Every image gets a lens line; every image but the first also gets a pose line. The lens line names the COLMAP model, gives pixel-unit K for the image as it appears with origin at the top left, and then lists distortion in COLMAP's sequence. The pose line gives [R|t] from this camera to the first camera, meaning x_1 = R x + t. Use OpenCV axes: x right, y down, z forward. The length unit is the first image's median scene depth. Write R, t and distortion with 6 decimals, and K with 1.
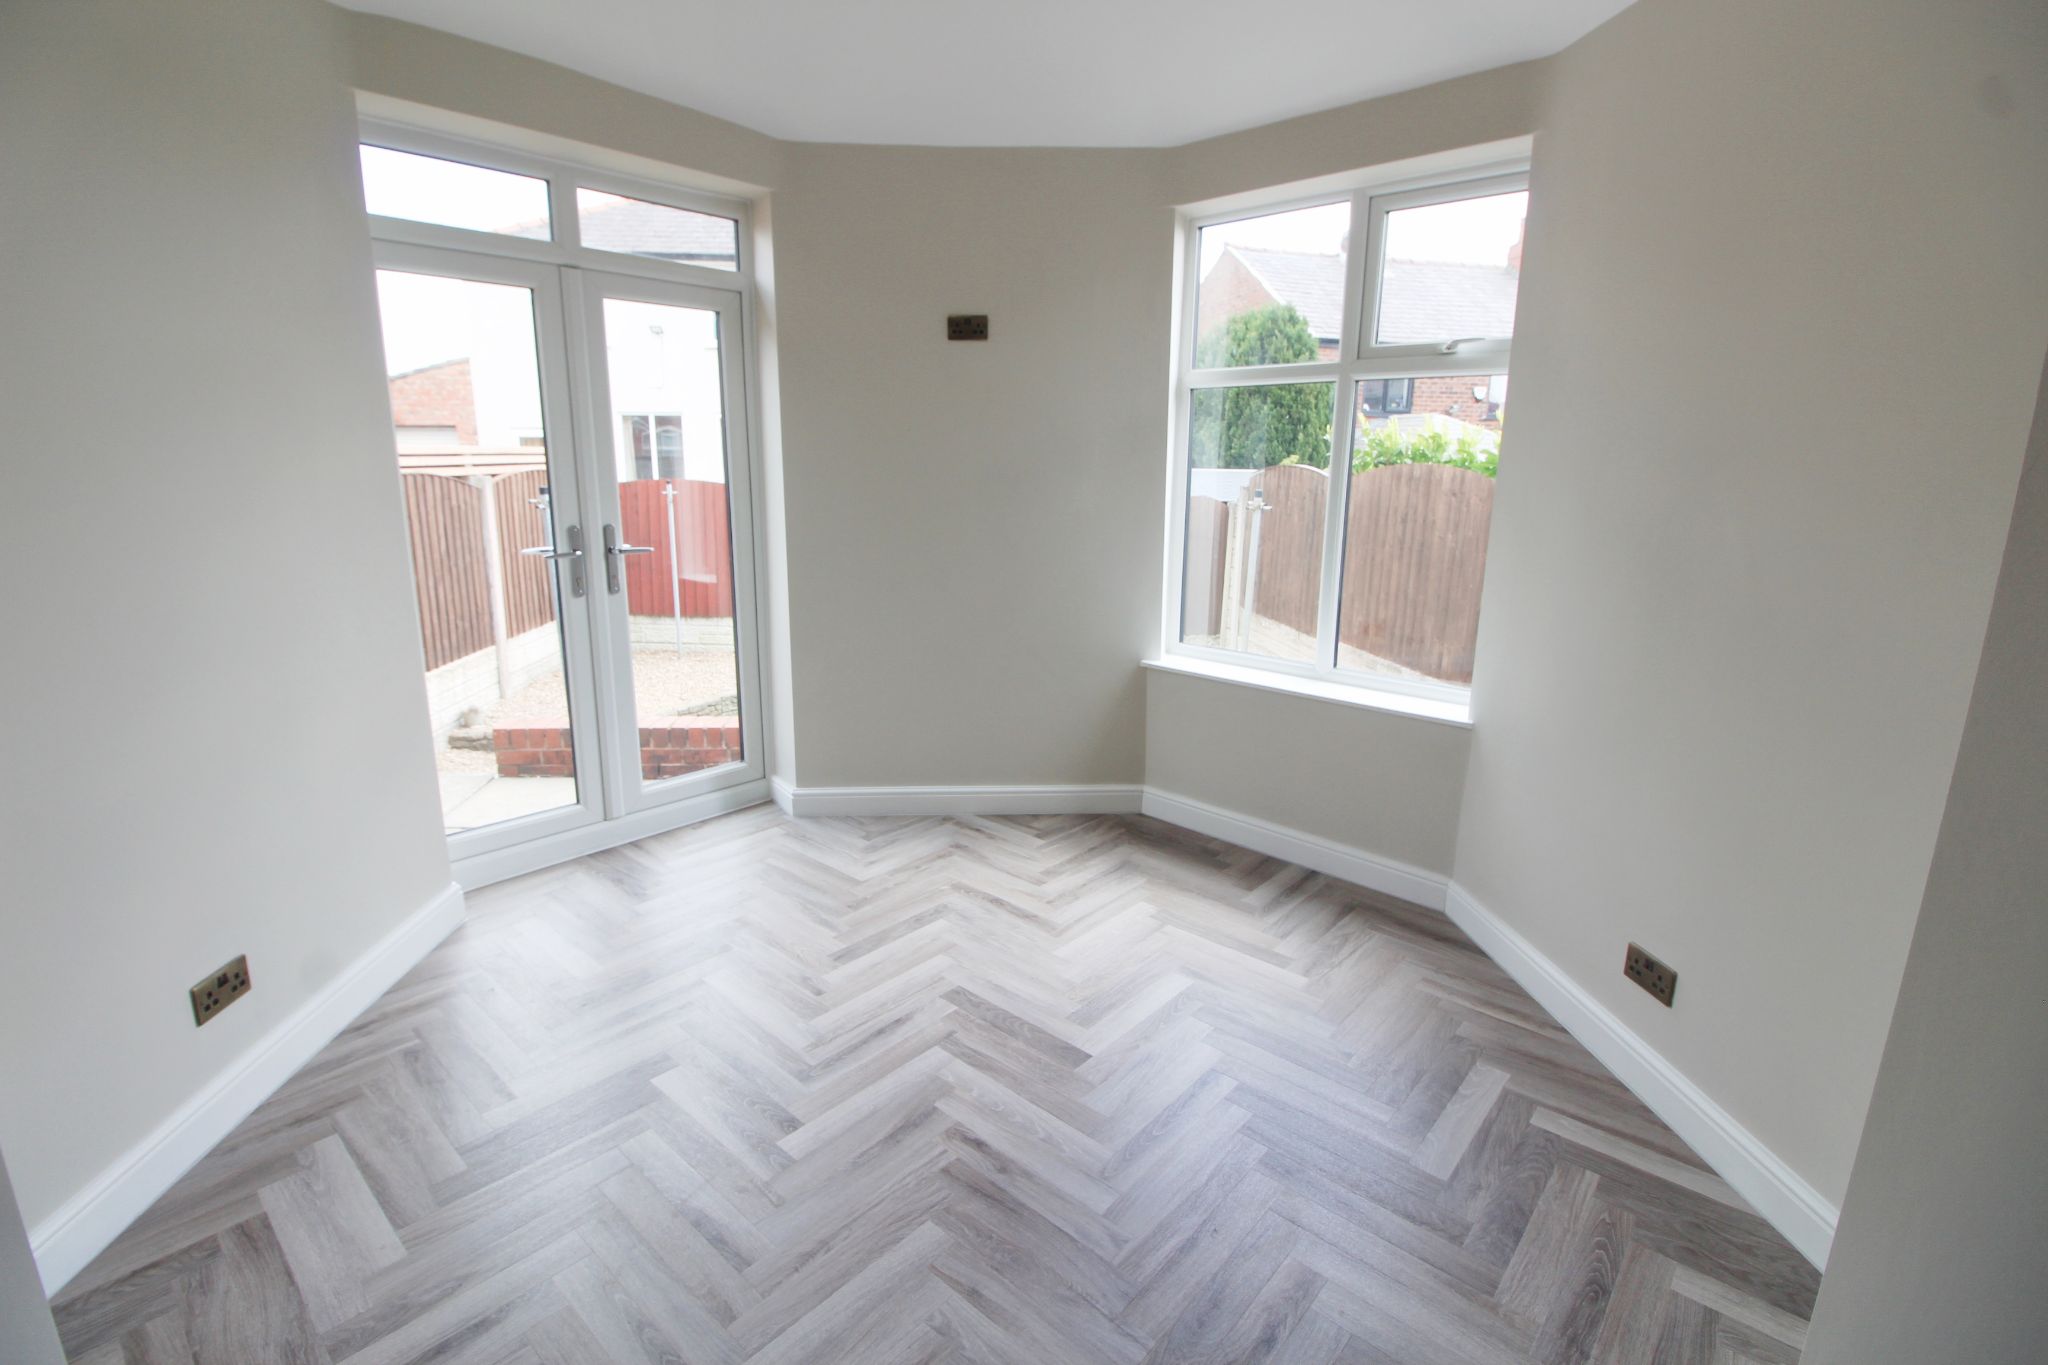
lens RADIAL K [[946.4, 0, 1010.6], [0, 946.4, 665.4], [0, 0, 1]] dist [-0.000634, -0.012379]
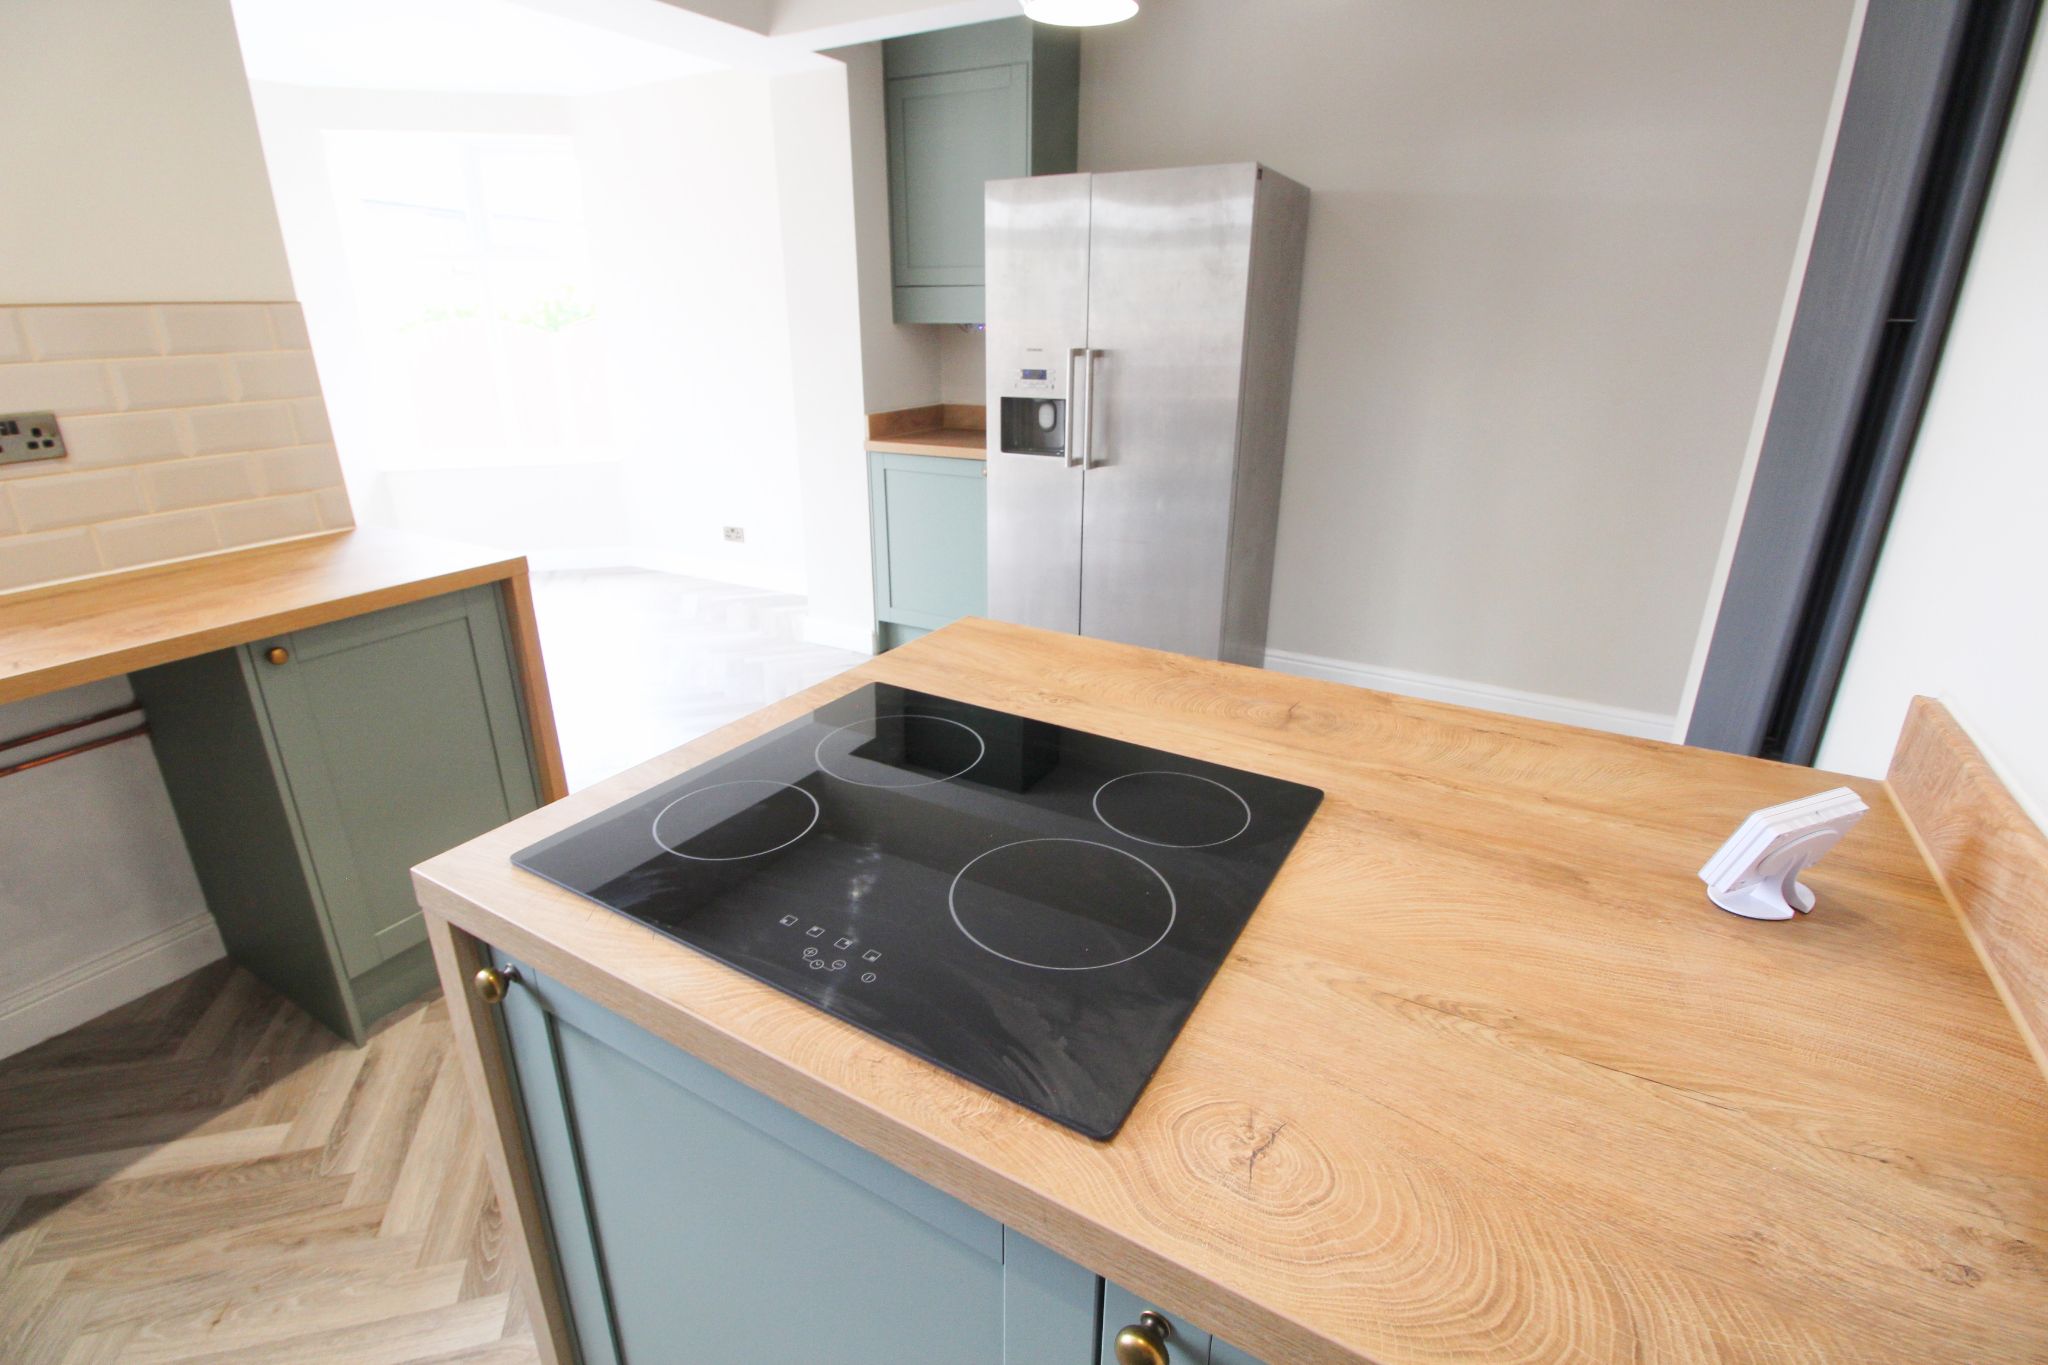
lens RADIAL K [[946.4, 0, 1010.6], [0, 946.4, 665.4], [0, 0, 1]] dist [-0.000634, -0.012379]
pose [[0.535125, -0.301542, 0.789122, -0.657455], [0.188149, 0.953203, 0.236653, 0.143962], [-0.823554, 0.021833, 0.566818, -0.655306]]
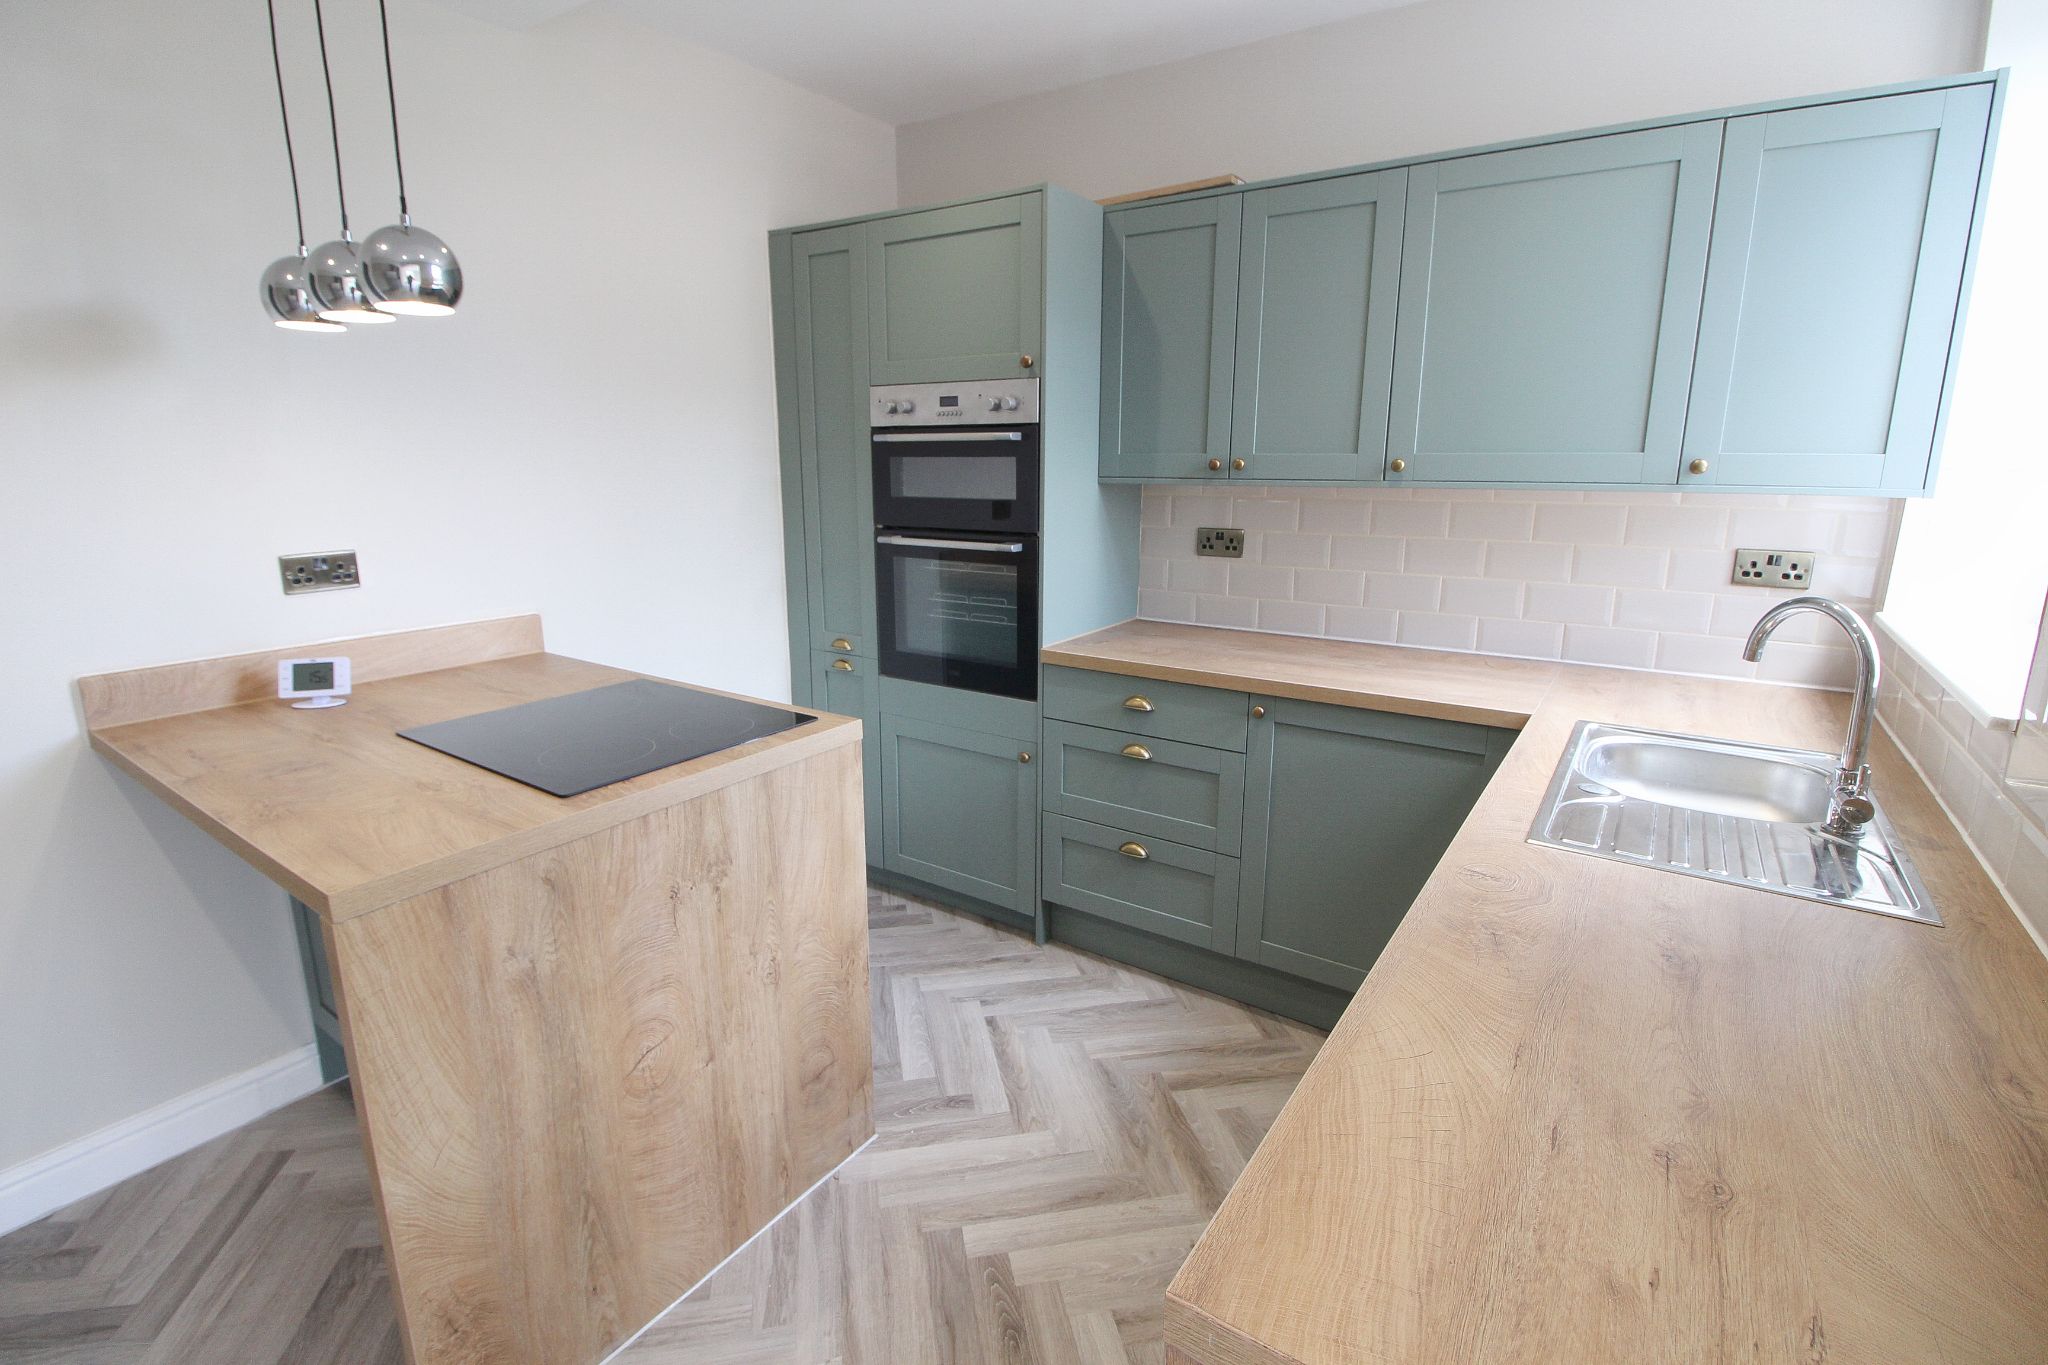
lens RADIAL K [[943.9, 0, 1010.1], [0, 943.9, 663.6], [0, 0, 1]] dist [-0.000385, -0.015512]
pose [[-0.603278, 0.161812, -0.780943, -0.154268], [-0.178040, 0.927165, 0.329646, -0.013718], [0.777404, 0.337907, -0.530530, 0.013014]]
